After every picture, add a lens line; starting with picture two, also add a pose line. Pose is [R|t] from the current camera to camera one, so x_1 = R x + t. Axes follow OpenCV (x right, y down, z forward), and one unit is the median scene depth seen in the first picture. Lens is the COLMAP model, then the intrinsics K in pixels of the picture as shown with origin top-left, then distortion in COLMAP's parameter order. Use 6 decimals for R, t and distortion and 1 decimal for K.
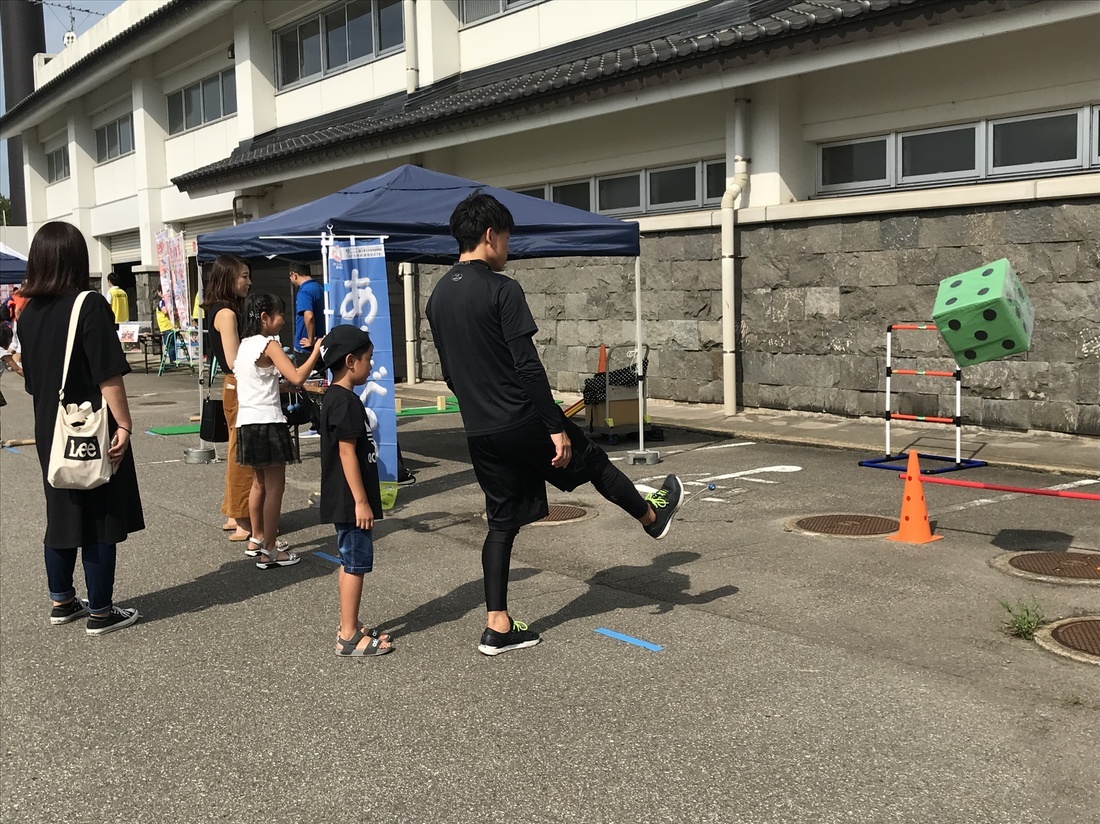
lens RADIAL K [[1216.6, 0, 547.6], [0, 1216.6, 410.6], [0, 0, 1]] dist [0.023233, 0.000000]
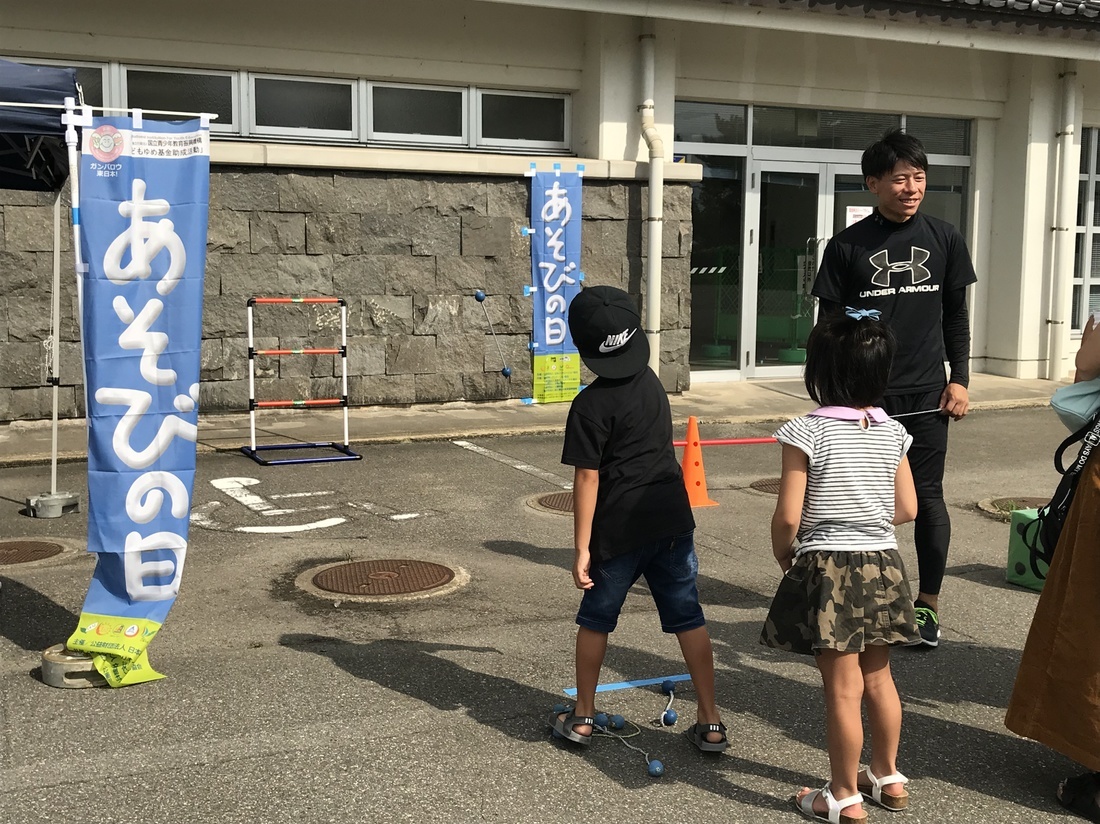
lens RADIAL K [[1216.6, 0, 547.5], [0, 1216.6, 415.3], [0, 0, 1]] dist [0.023233, 0.000000]
pose [[0.228790, -0.098693, 0.968460, -0.521202], [0.083764, 0.993154, 0.081421, -0.042573], [-0.969865, 0.062494, 0.235490, 0.625903]]
